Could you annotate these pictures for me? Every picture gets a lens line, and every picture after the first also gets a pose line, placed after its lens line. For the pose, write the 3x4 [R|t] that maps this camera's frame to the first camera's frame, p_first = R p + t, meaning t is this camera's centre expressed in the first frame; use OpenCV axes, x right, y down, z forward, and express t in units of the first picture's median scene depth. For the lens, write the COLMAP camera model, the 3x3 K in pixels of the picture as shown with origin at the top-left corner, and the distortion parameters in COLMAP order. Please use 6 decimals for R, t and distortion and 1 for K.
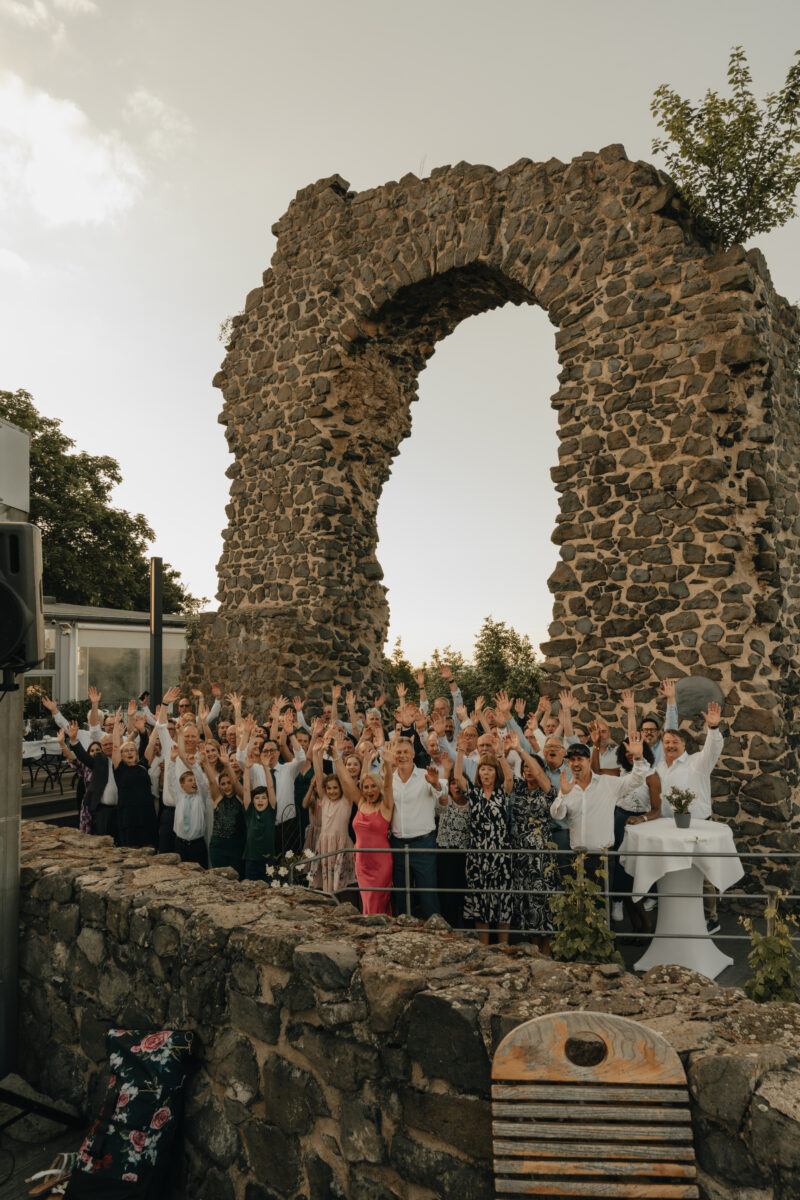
lens RADIAL K [[836.5, 0, 396.8], [0, 836.5, 598.5], [0, 0, 1]] dist [-0.011222, 0.022846]
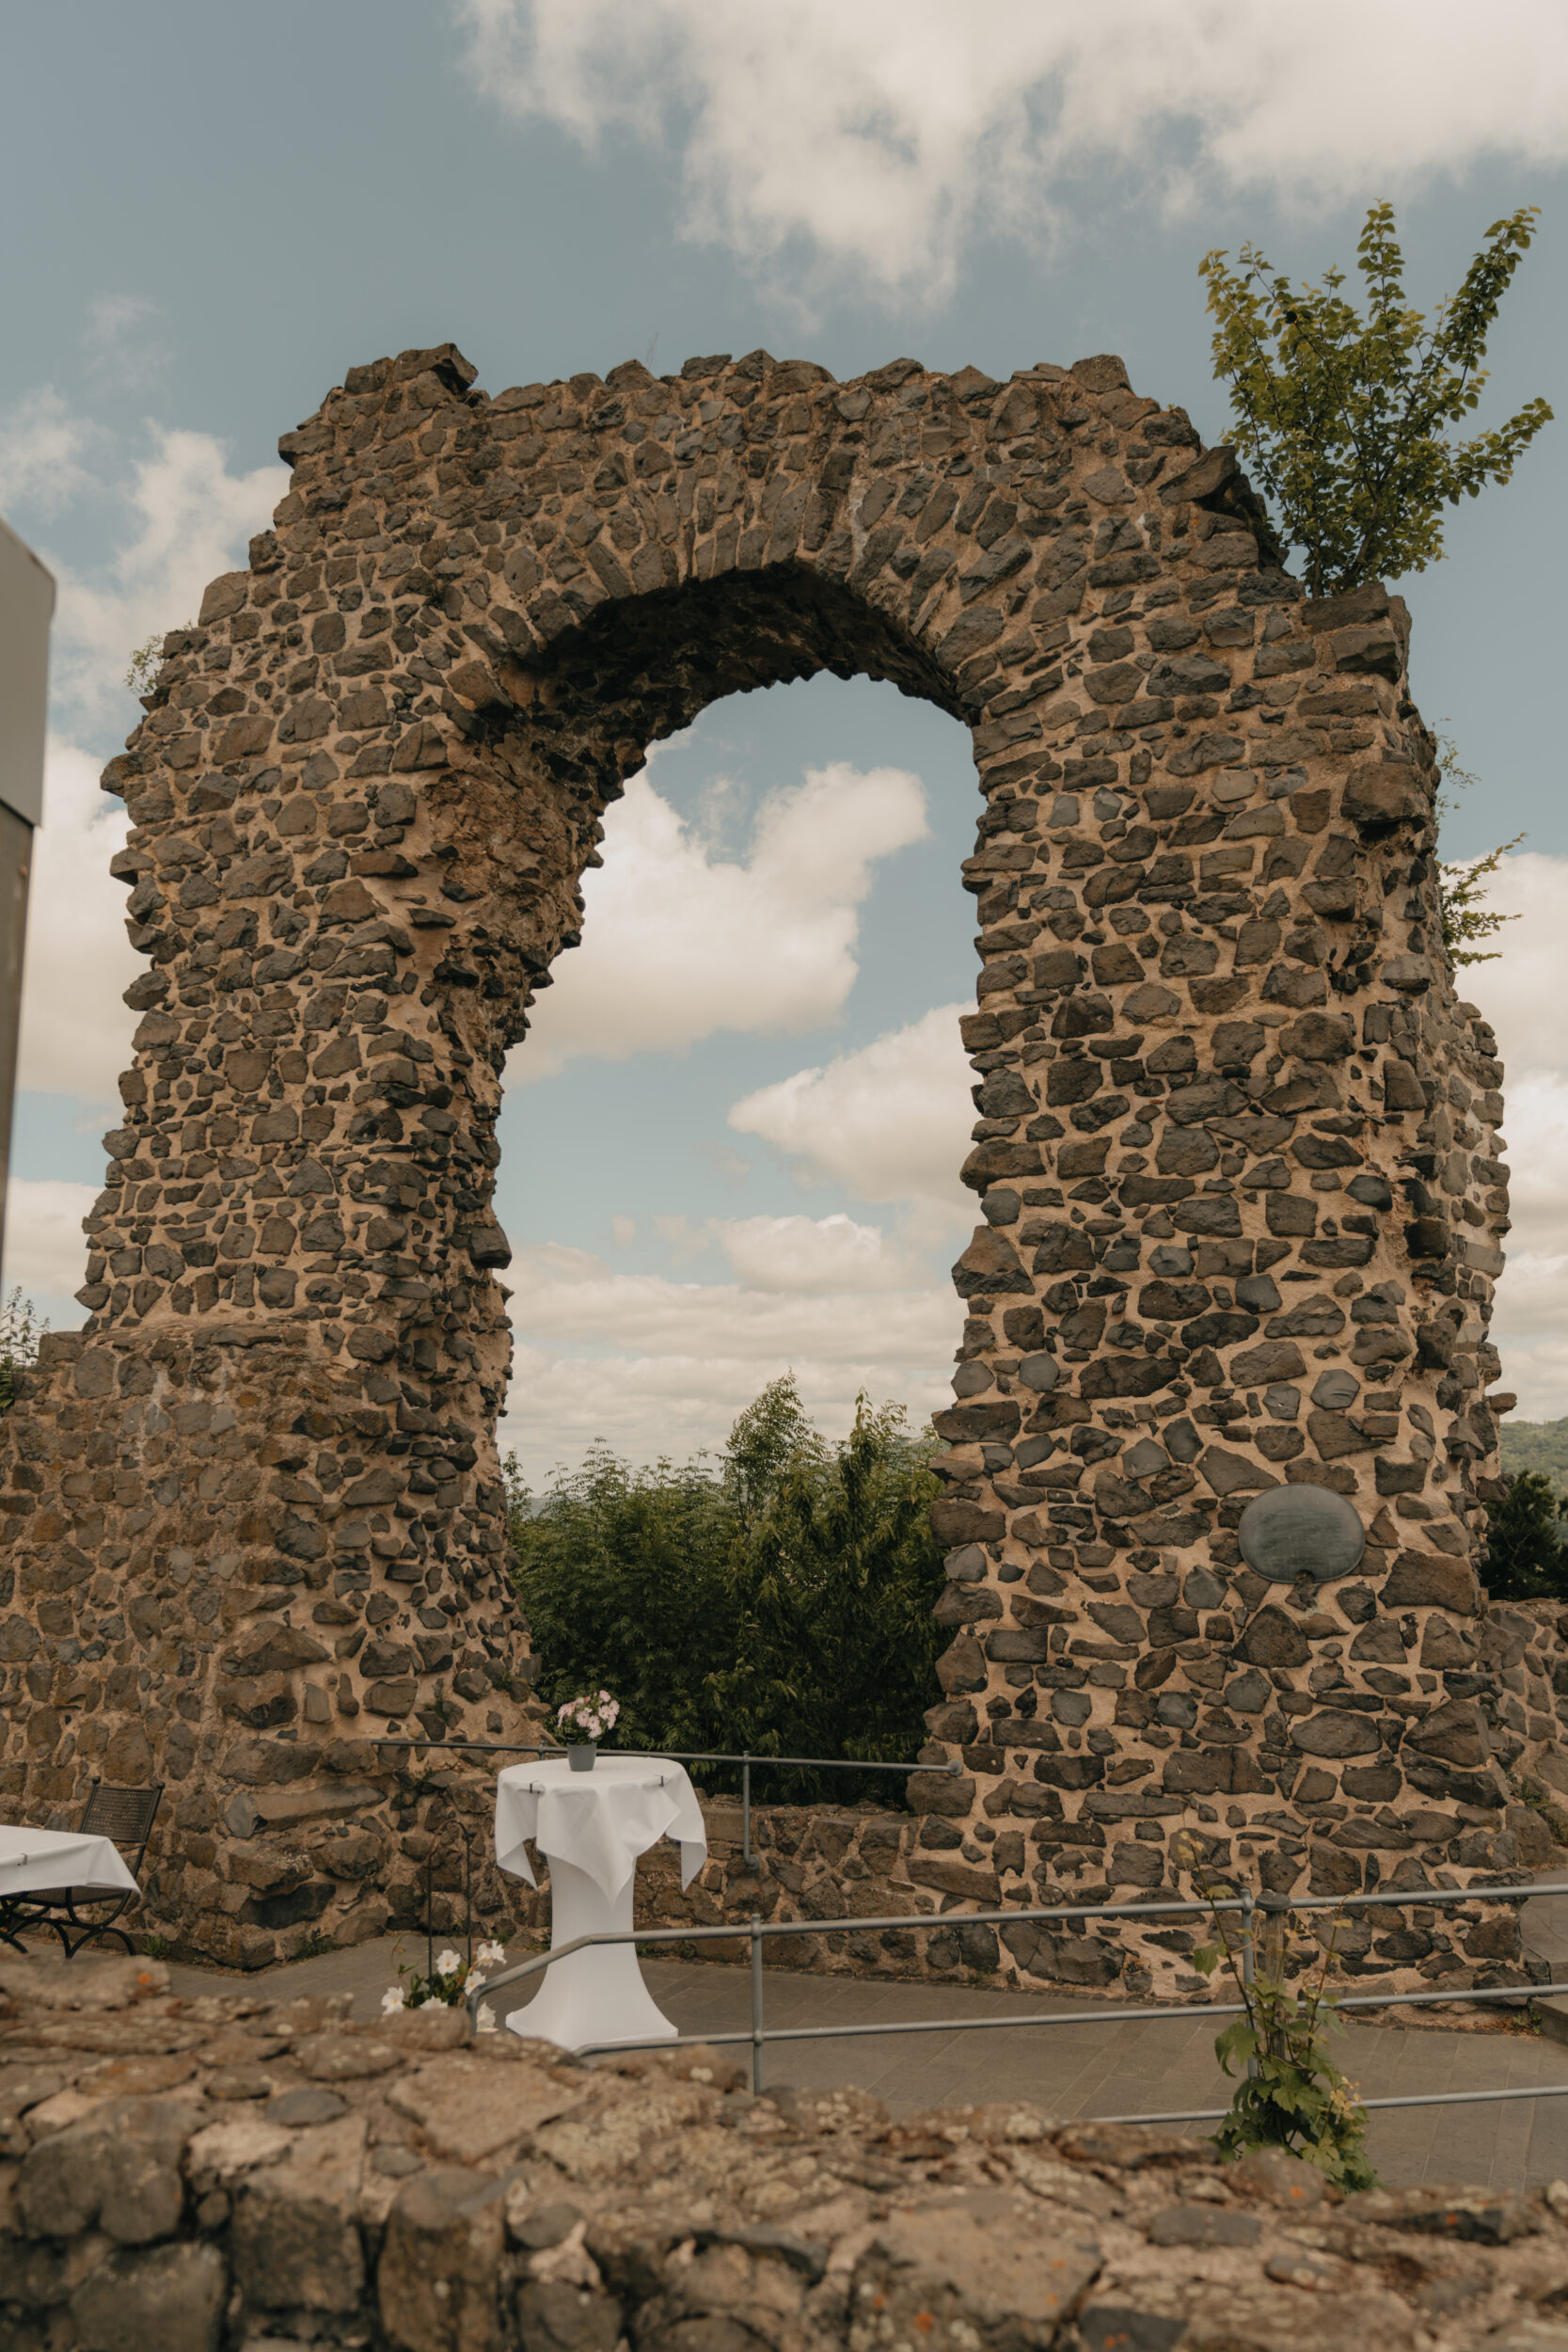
lens RADIAL K [[1712.7, 0, 787.7], [0, 1712.7, 1190.9], [0, 0, 1]] dist [-0.011646, 0.003321]
pose [[0.962942, 0.048568, 0.265298, -0.144805], [-0.021991, 0.994516, -0.102246, 0.031725], [-0.268809, 0.092623, 0.958730, 0.155312]]
